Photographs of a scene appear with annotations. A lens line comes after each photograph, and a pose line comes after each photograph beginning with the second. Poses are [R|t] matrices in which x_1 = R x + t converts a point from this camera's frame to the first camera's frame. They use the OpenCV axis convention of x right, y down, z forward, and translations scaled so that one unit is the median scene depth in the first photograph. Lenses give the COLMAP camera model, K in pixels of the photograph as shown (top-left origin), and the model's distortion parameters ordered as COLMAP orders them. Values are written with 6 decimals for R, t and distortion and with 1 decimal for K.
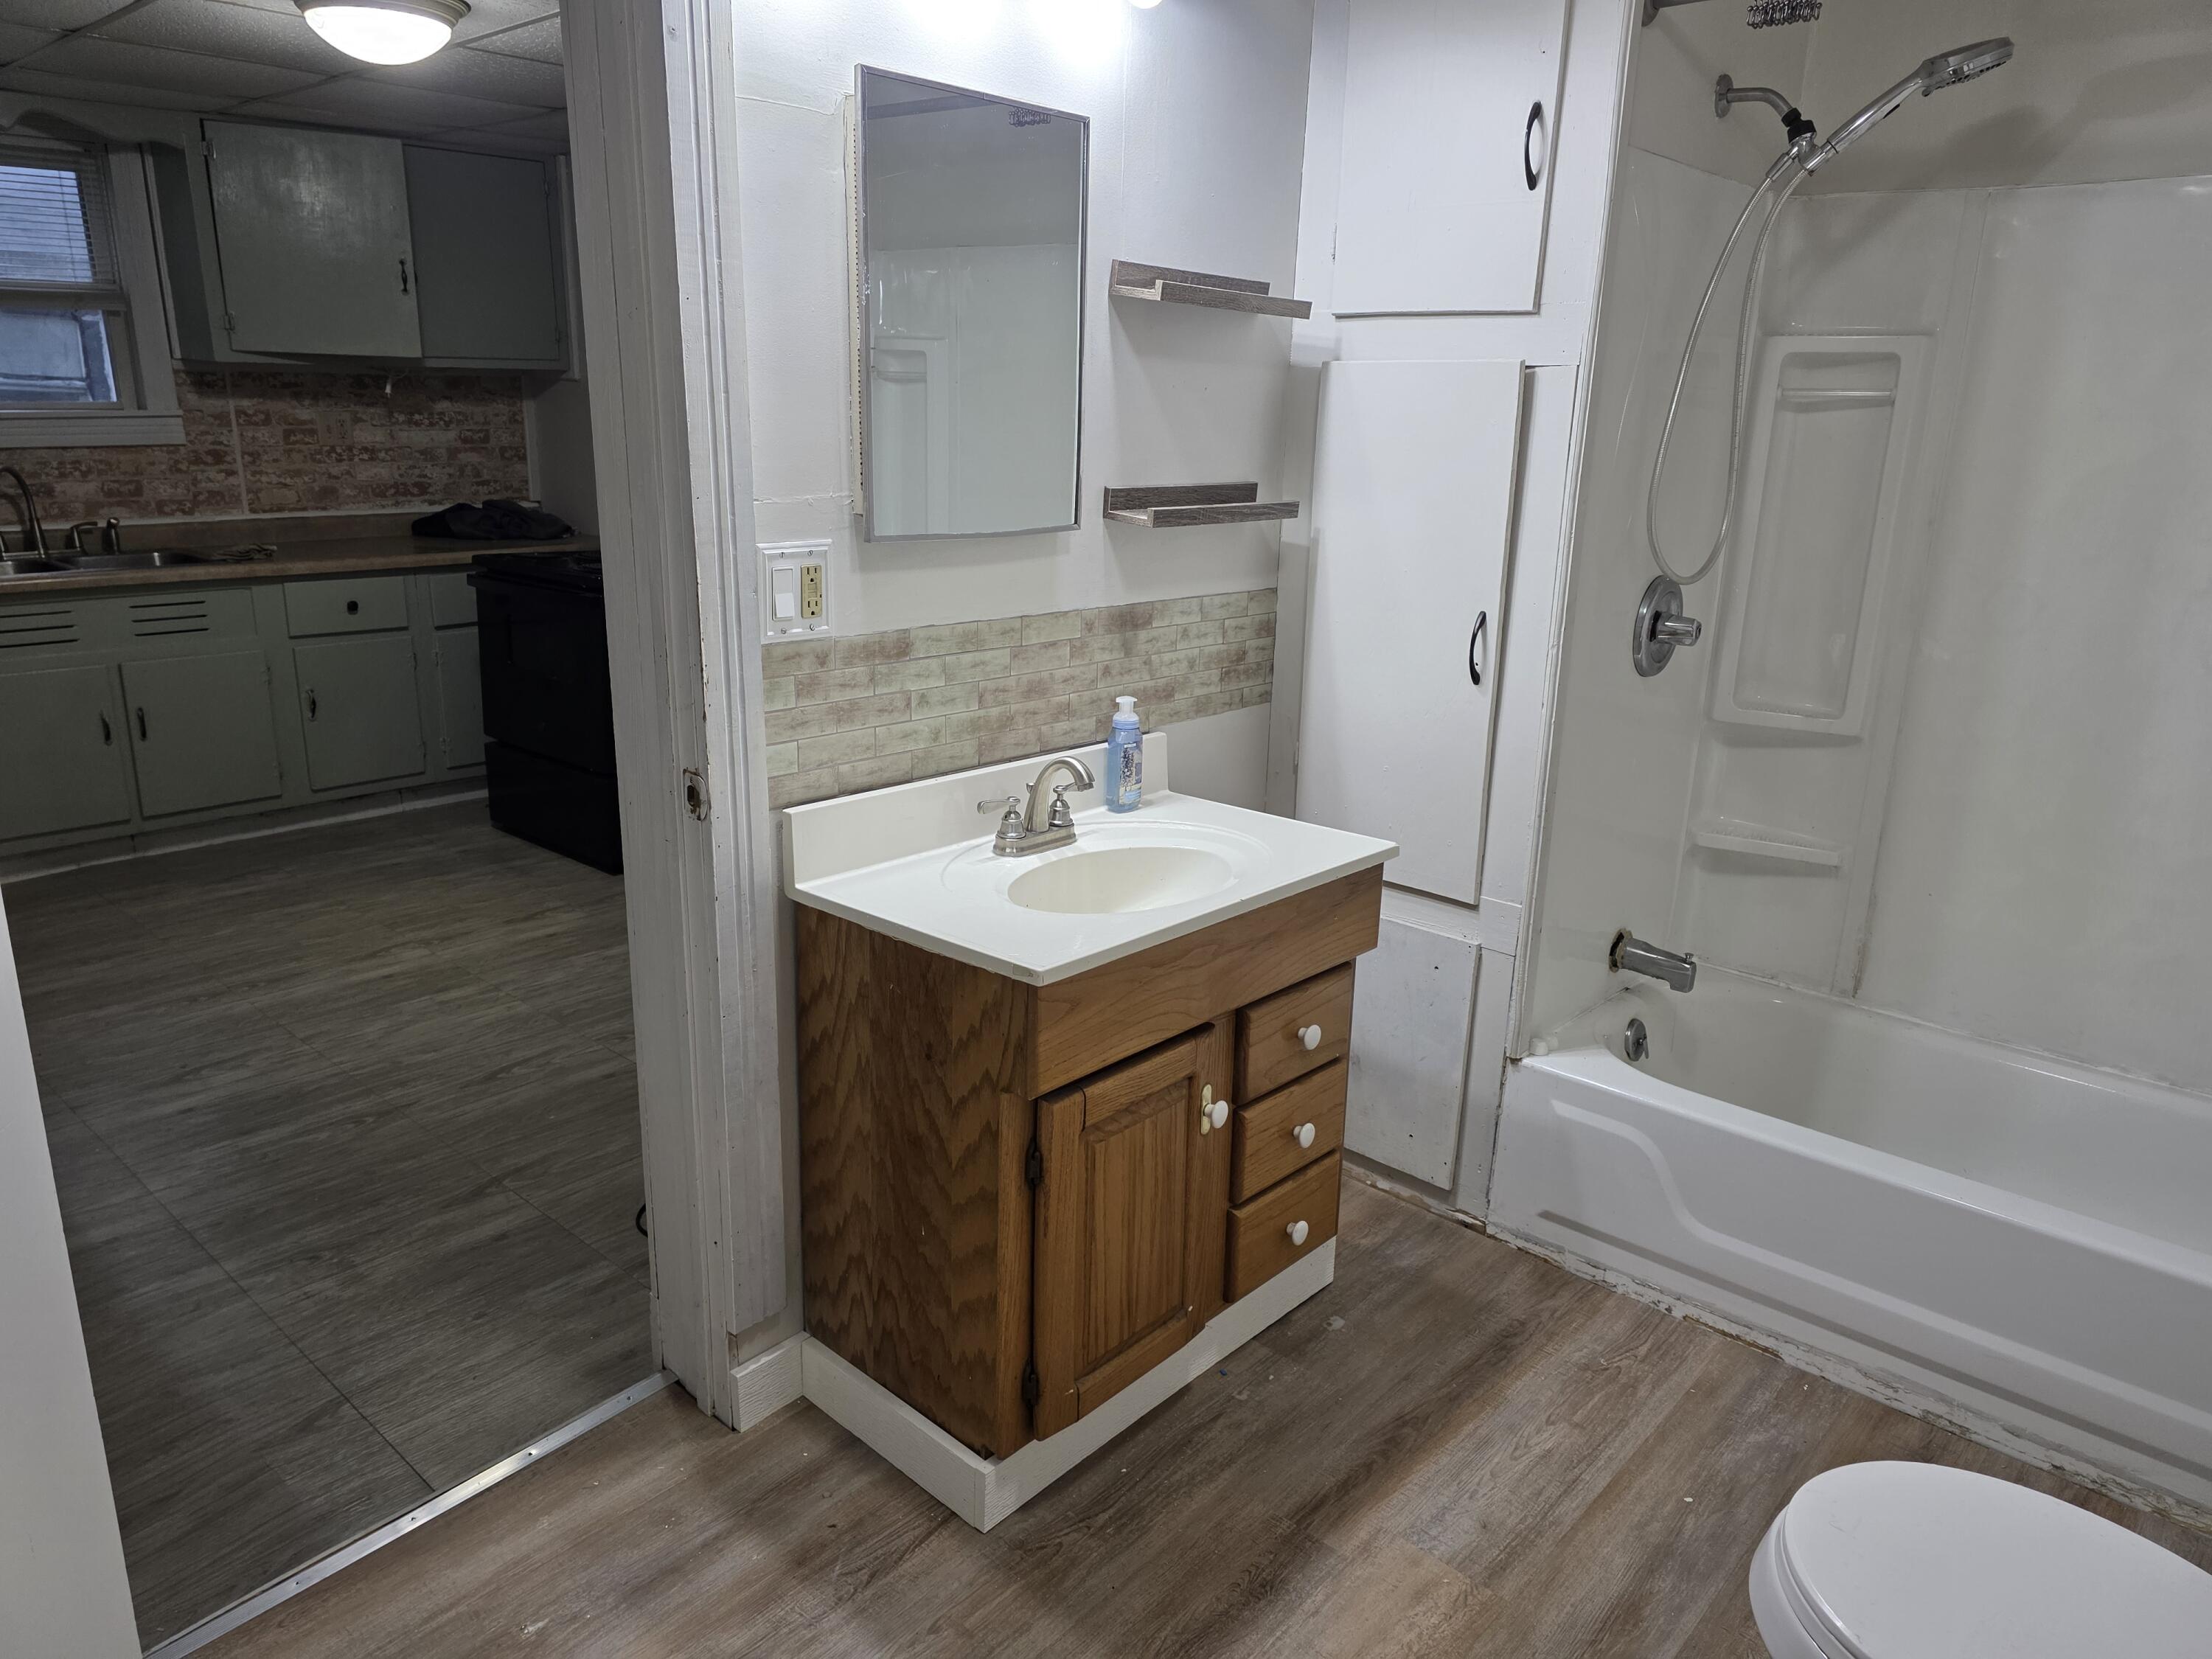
lens RADIAL K [[1470.5, 0, 1112.8], [0, 1470.5, 823.4], [0, 0, 1]] dist [0.002683, -0.009234]
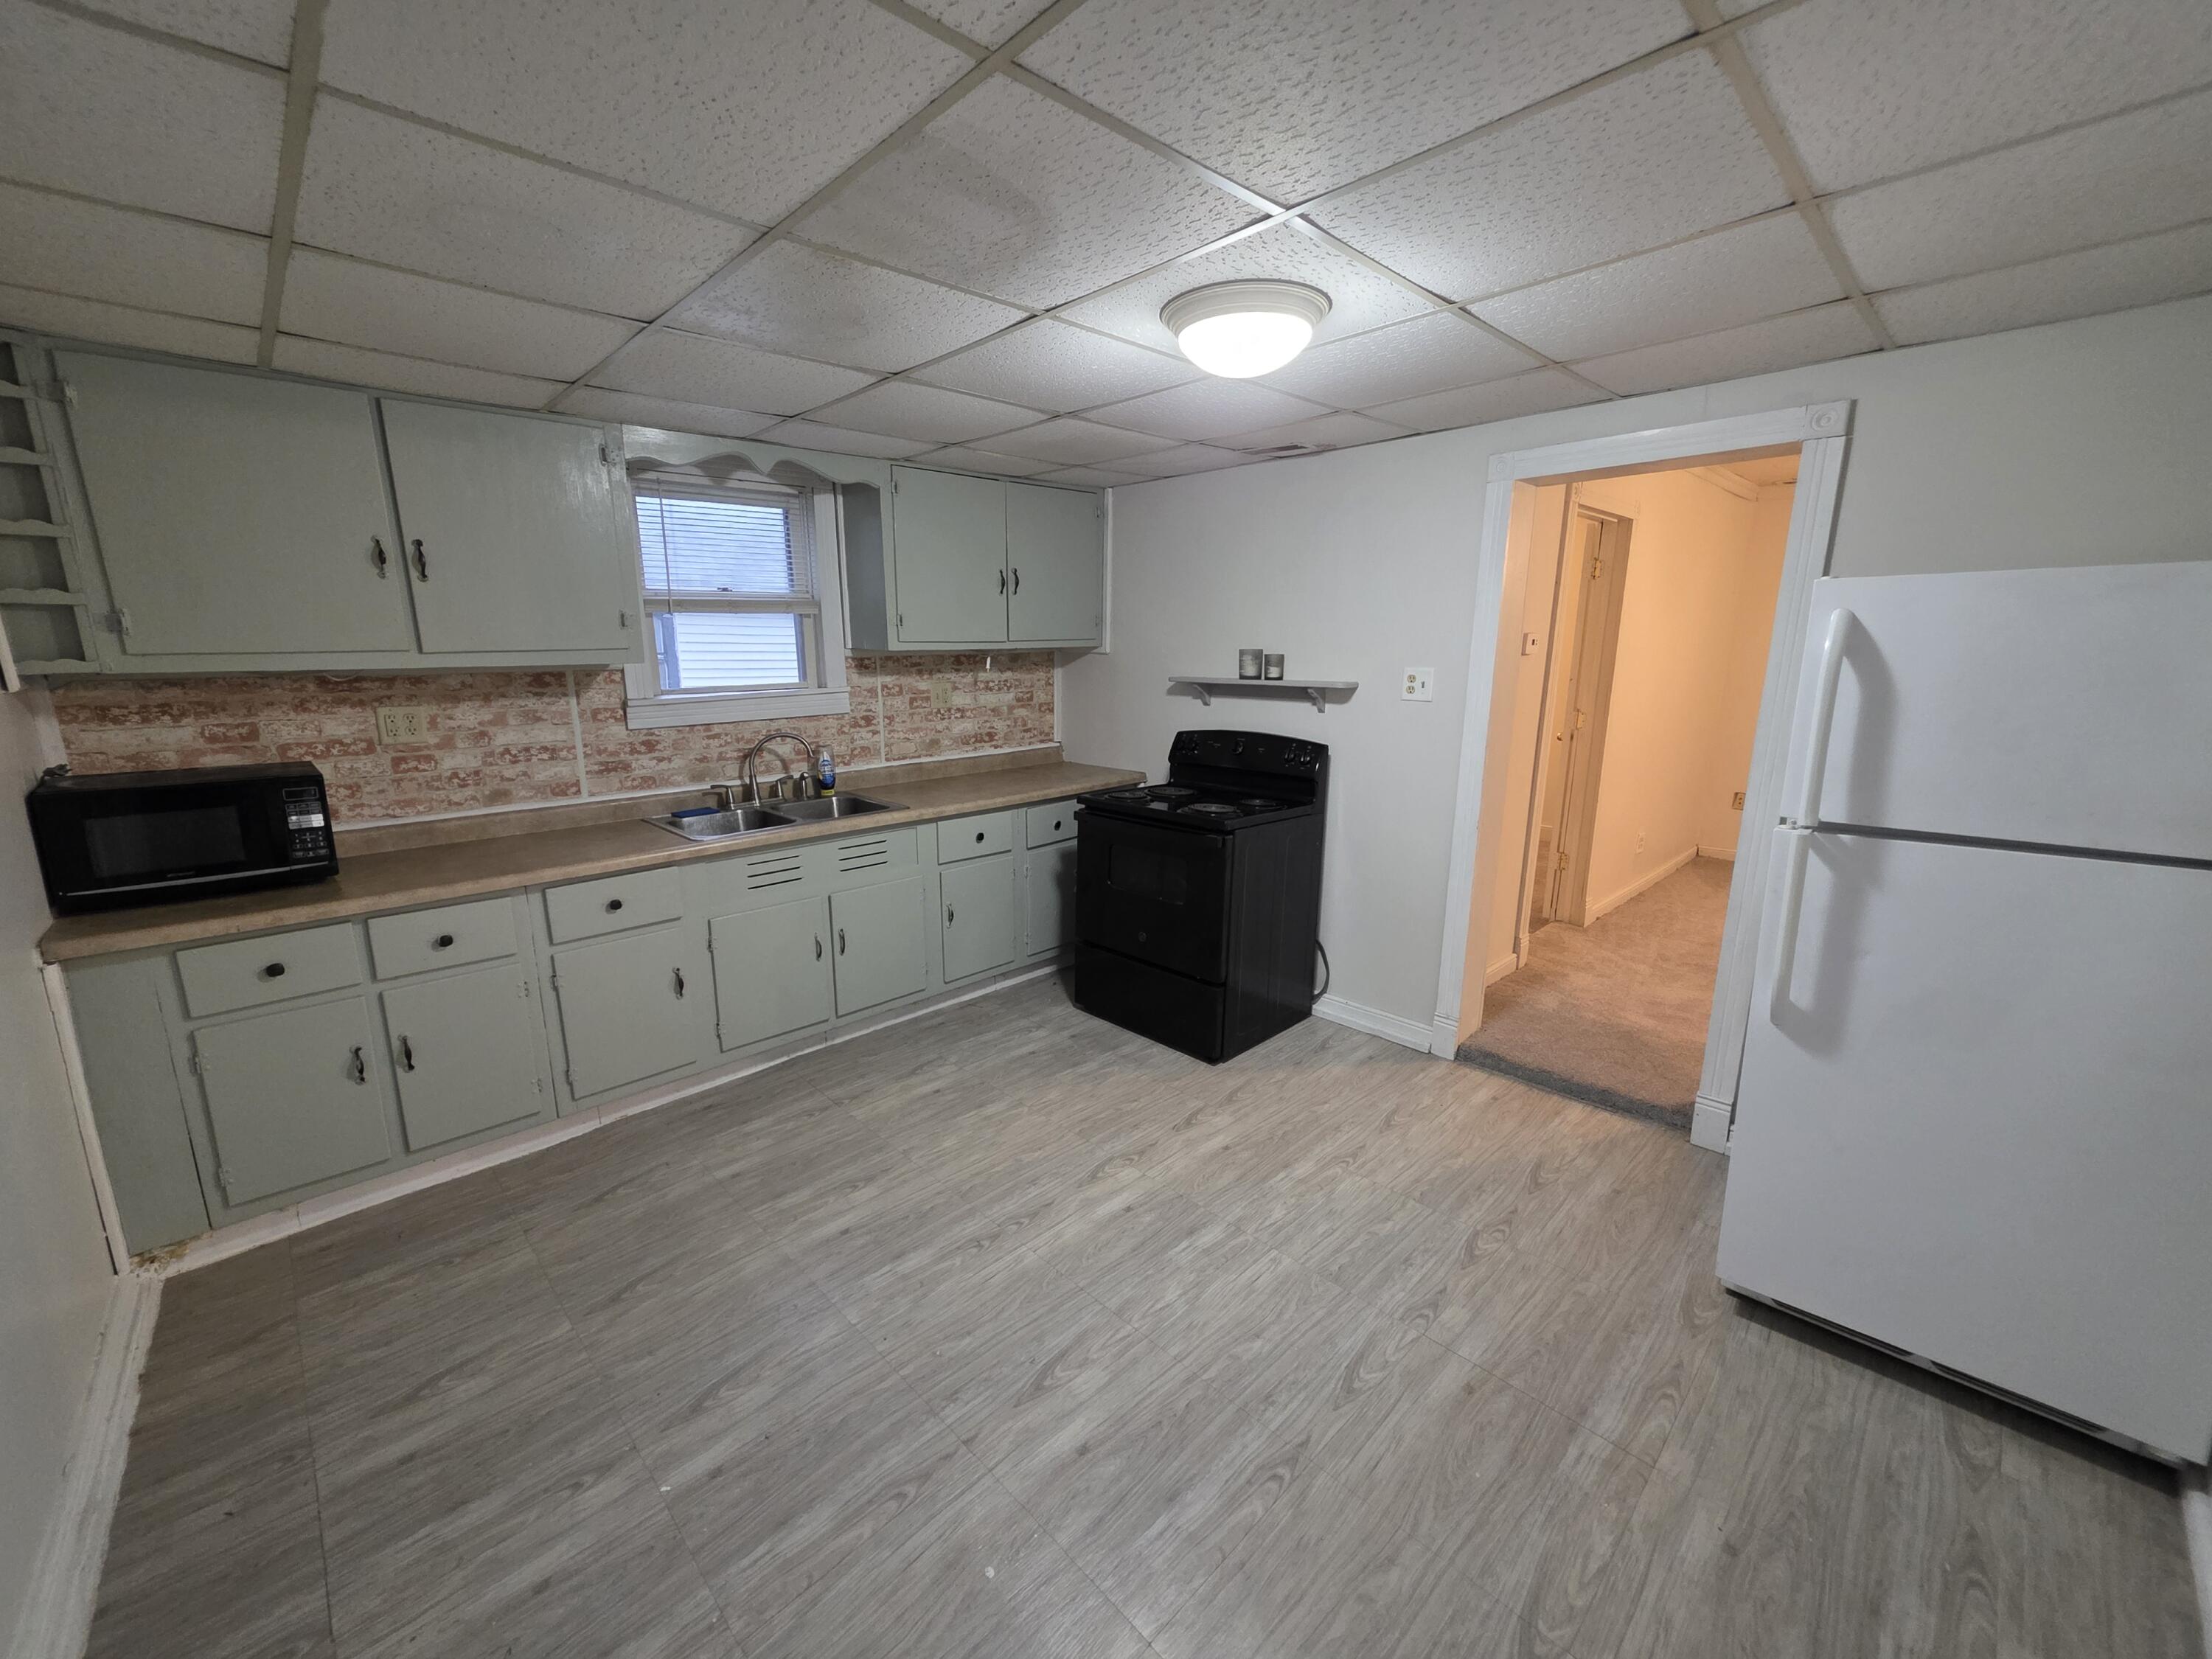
lens RADIAL K [[884.7, 0, 1094.9], [0, 884.7, 834.5], [0, 0, 1]] dist [0.001298, -0.000195]
pose [[0.995716, -0.009525, -0.091970, -0.341324], [0.003400, 0.997779, -0.066525, -0.096814], [0.092399, 0.065928, 0.993537, 0.247059]]
